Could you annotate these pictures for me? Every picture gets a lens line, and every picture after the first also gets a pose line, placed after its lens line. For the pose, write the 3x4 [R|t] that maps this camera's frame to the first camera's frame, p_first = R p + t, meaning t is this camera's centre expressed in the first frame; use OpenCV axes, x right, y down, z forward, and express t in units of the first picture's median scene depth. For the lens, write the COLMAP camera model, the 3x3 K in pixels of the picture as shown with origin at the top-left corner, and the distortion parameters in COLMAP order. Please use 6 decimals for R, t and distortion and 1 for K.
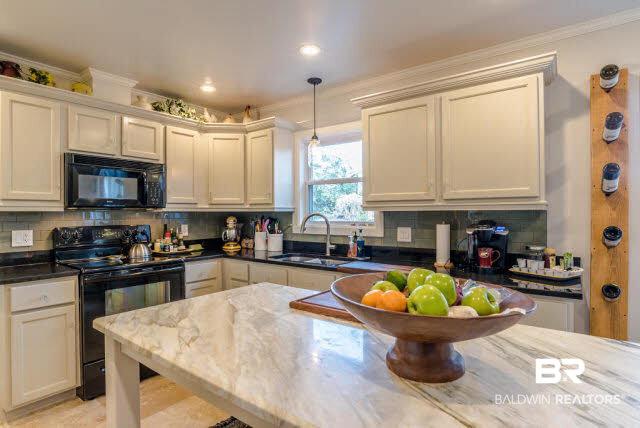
lens RADIAL K [[344.9, 0, 319.4], [0, 344.9, 213.2], [0, 0, 1]] dist [-0.000017, 0.000616]
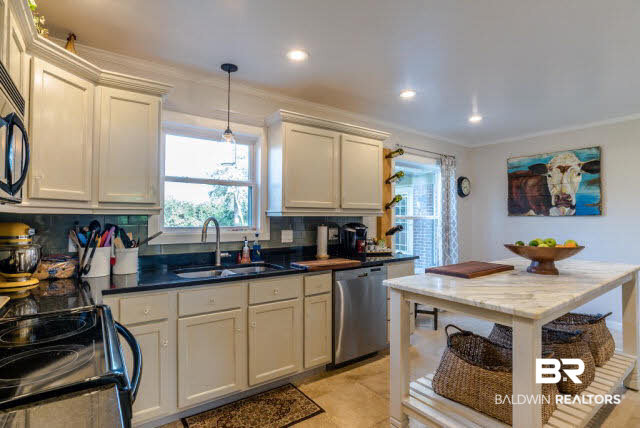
lens RADIAL K [[319.1, 0, 318.6], [0, 319.1, 215.7], [0, 0, 1]] dist [-0.000676, 0.000048]
pose [[0.320628, 0.010140, 0.947151, -0.711080], [-0.002354, 0.999948, -0.009909, 0.002413], [-0.947202, 0.000948, 0.320636, 0.524227]]
